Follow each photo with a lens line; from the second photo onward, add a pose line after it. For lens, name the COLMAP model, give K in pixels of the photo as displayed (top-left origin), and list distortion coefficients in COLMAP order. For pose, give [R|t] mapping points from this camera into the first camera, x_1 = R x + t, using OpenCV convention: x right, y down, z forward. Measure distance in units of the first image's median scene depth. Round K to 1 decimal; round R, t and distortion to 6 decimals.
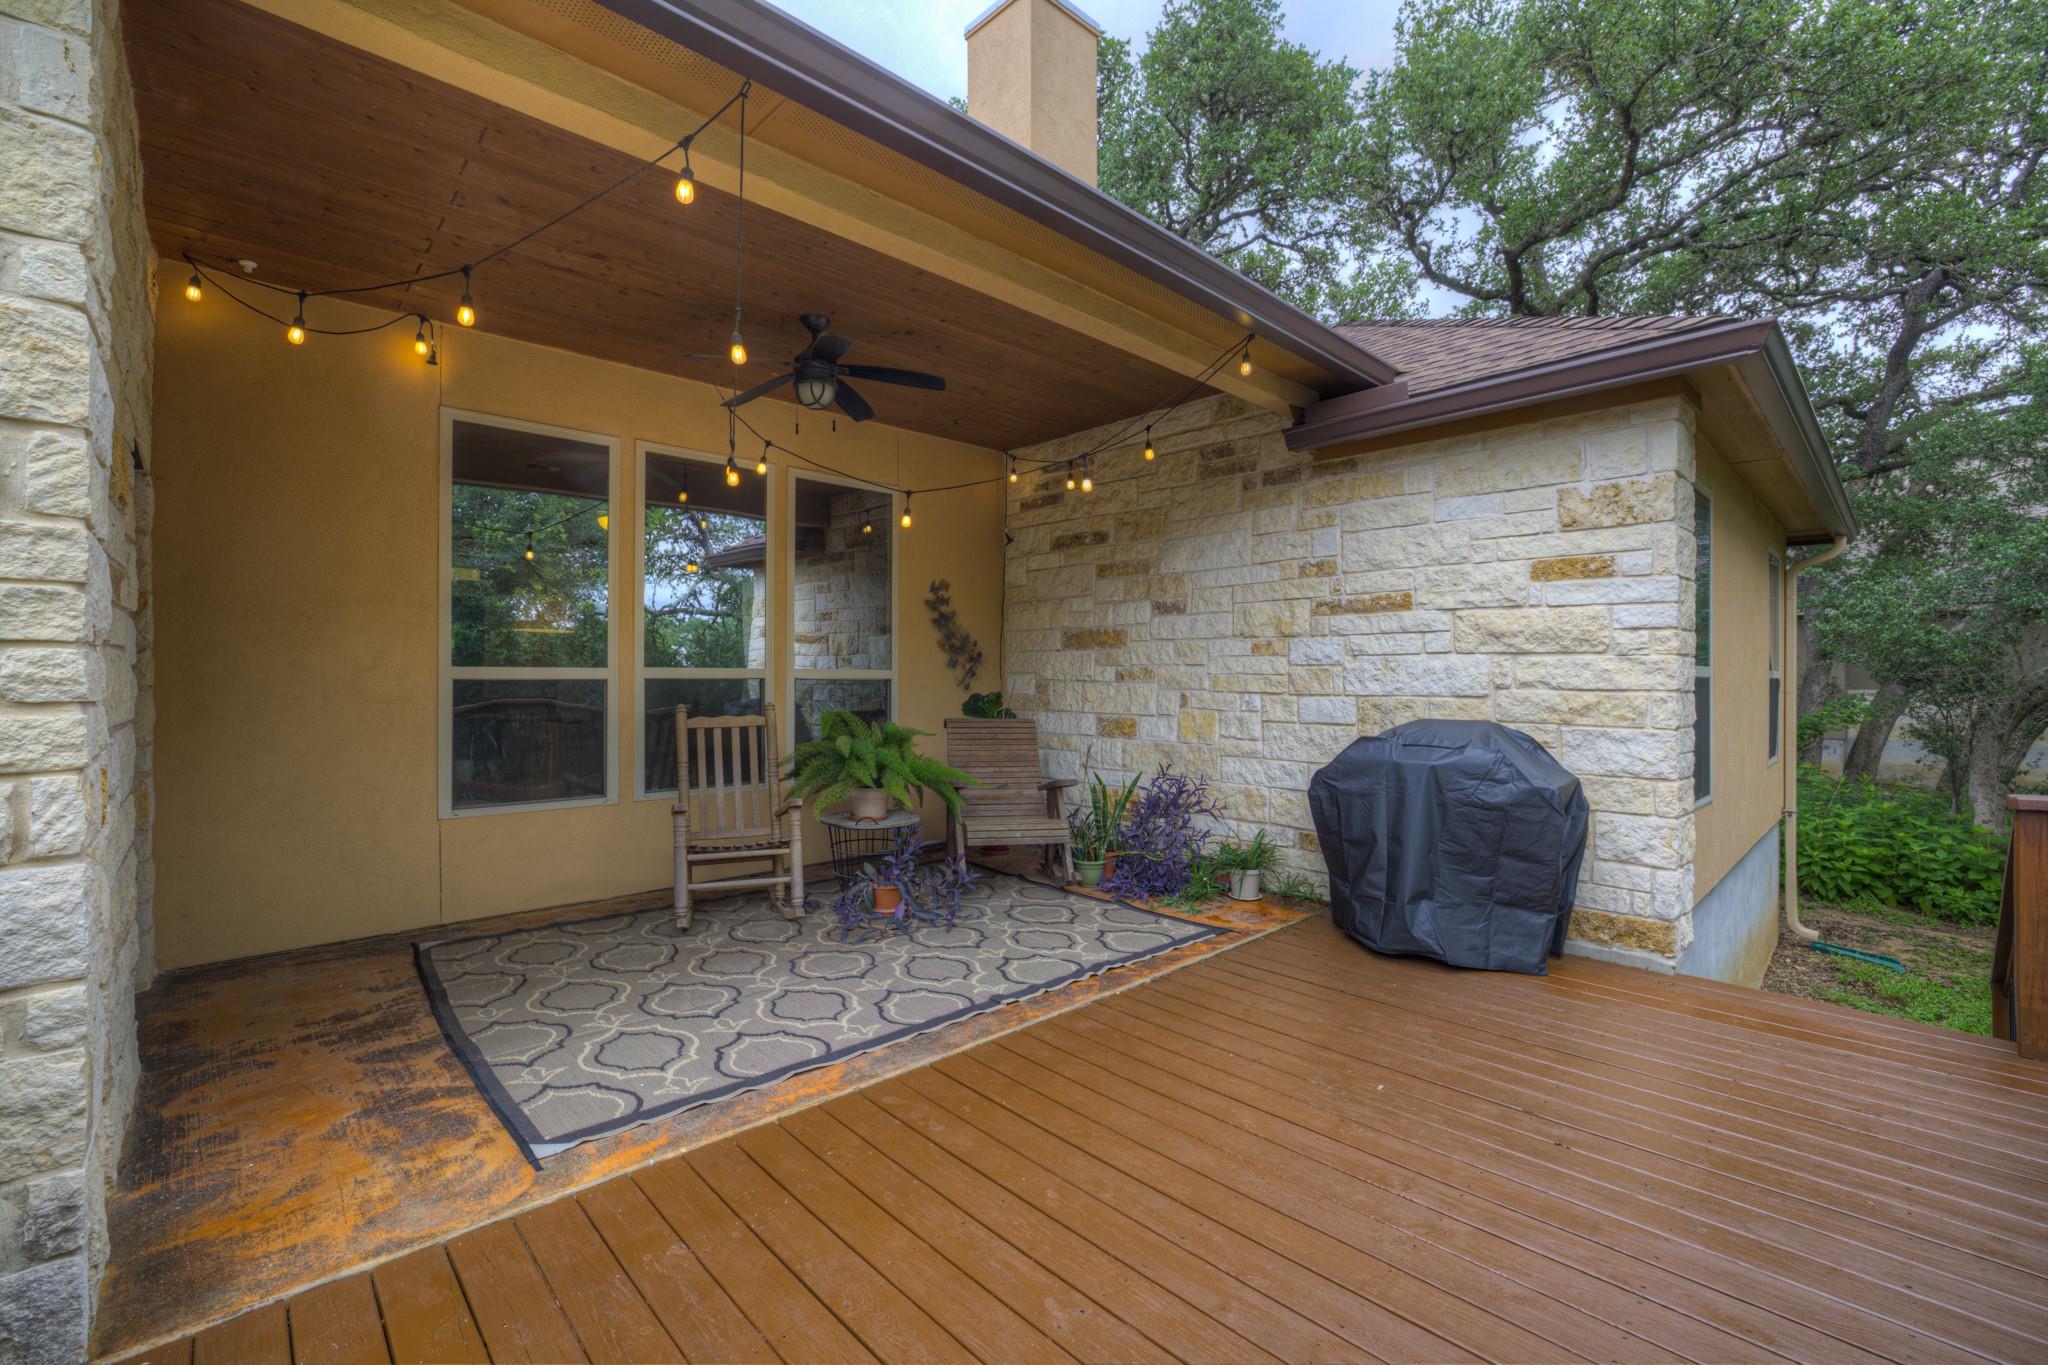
lens RADIAL K [[856.8, 0, 1016.5], [0, 856.8, 669.8], [0, 0, 1]] dist [-0.019604, 0.005266]
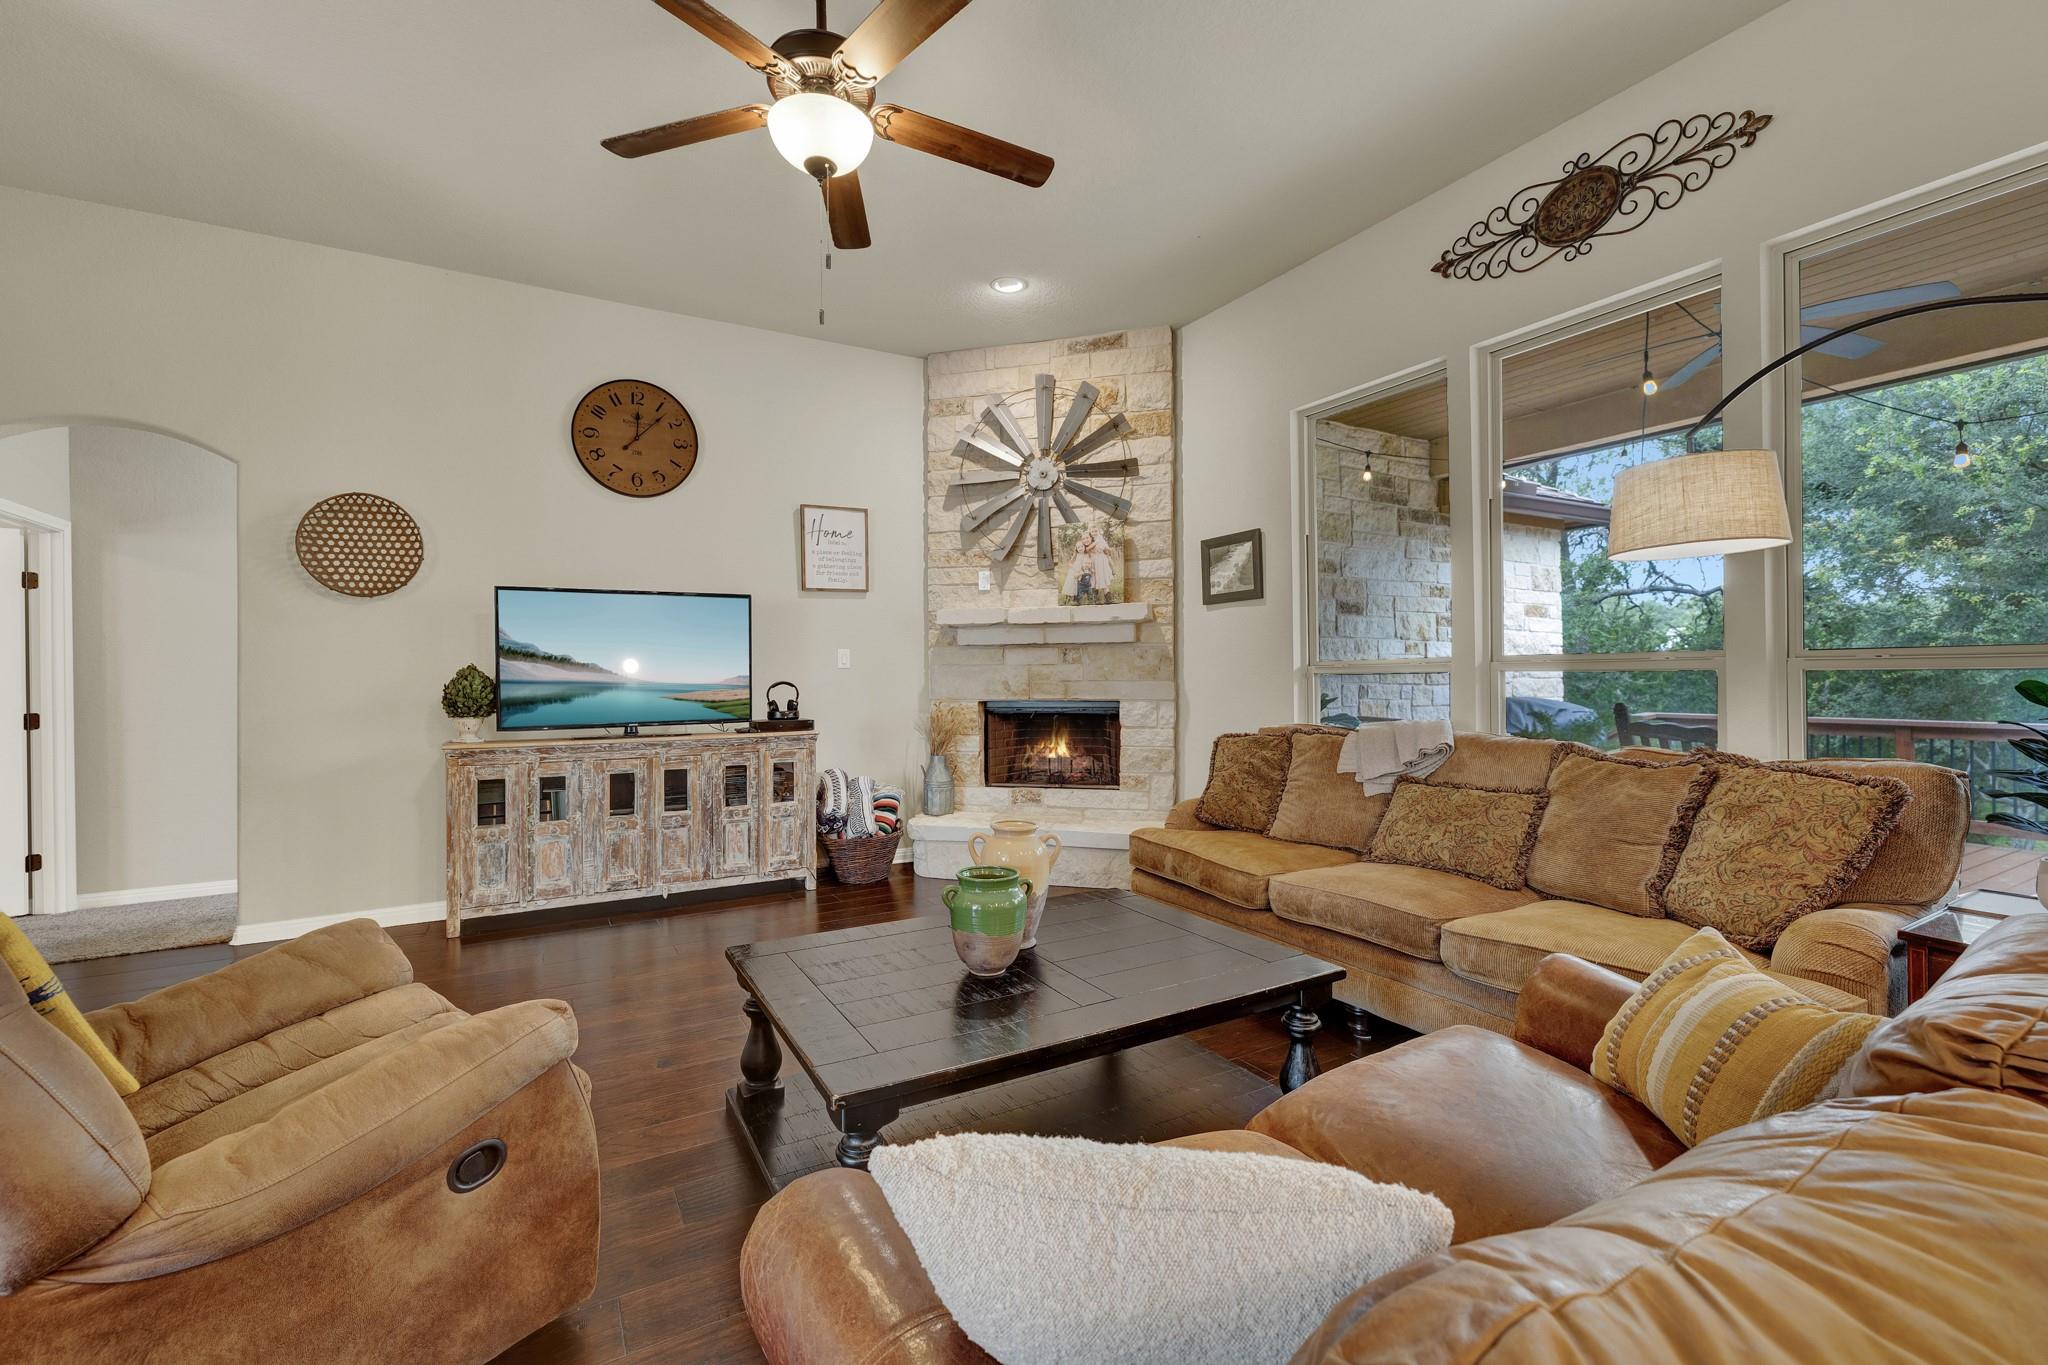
lens RADIAL K [[856.8, 0, 1013.8], [0, 856.8, 690.5], [0, 0, 1]] dist [-0.019604, 0.005266]
pose [[0.275015, -0.016955, 0.961291, -1.291853], [0.000605, 0.999847, 0.017462, 0.016805], [-0.961440, -0.004221, 0.274983, 1.450075]]
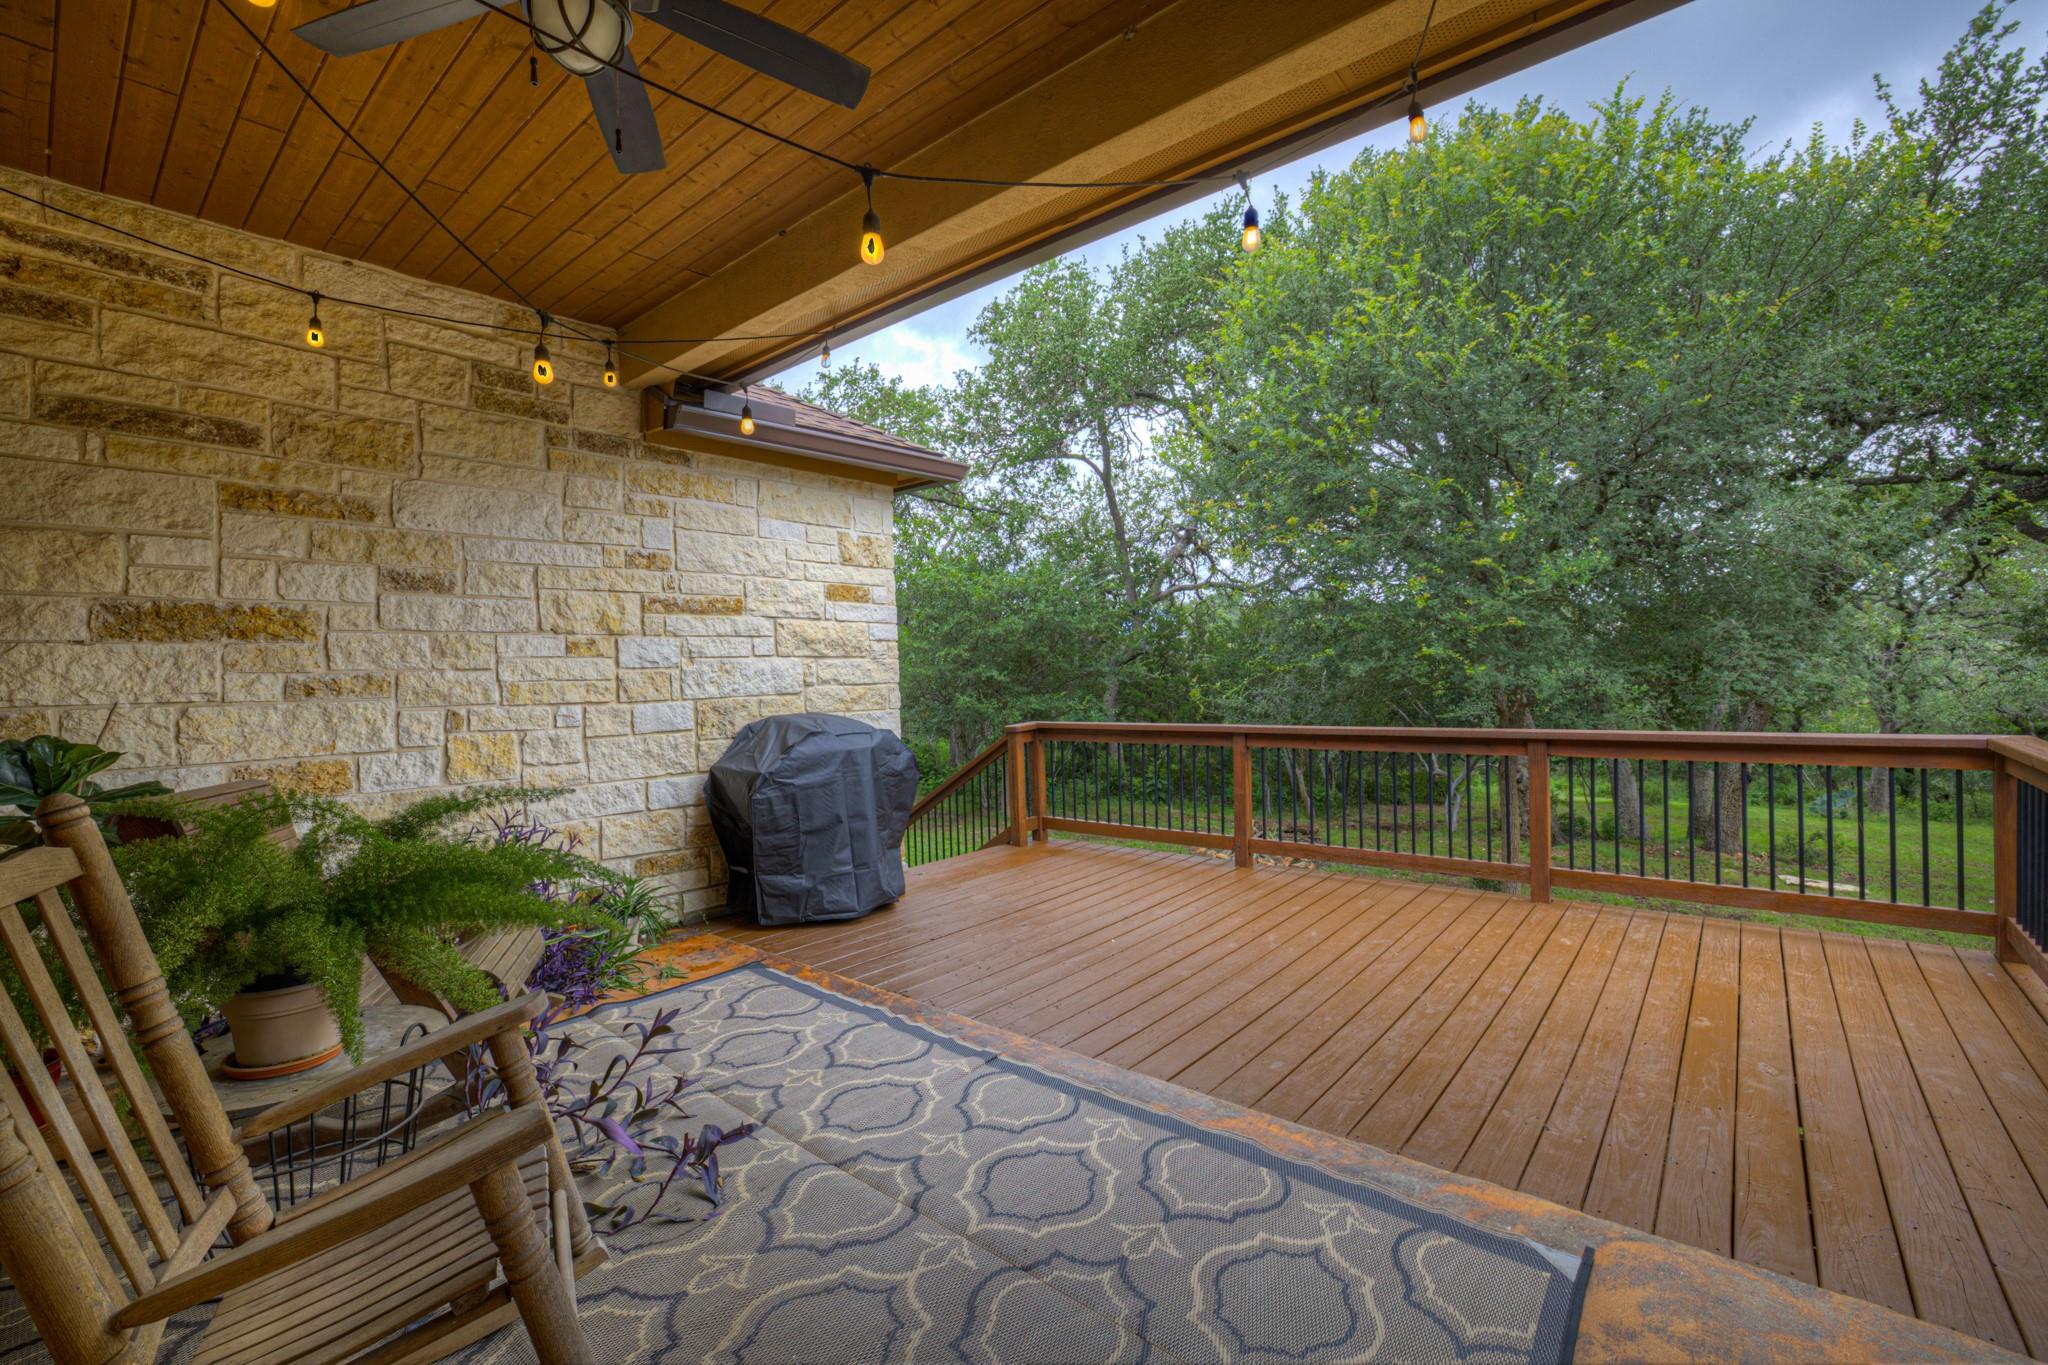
lens RADIAL K [[856.8, 0, 1011.2], [0, 856.8, 671.2], [0, 0, 1]] dist [-0.019604, 0.005266]
pose [[-0.071853, -0.002616, 0.997412, -0.649905], [0.019954, 0.999793, 0.004060, 0.002051], [-0.997216, 0.020194, -0.071786, 0.778771]]
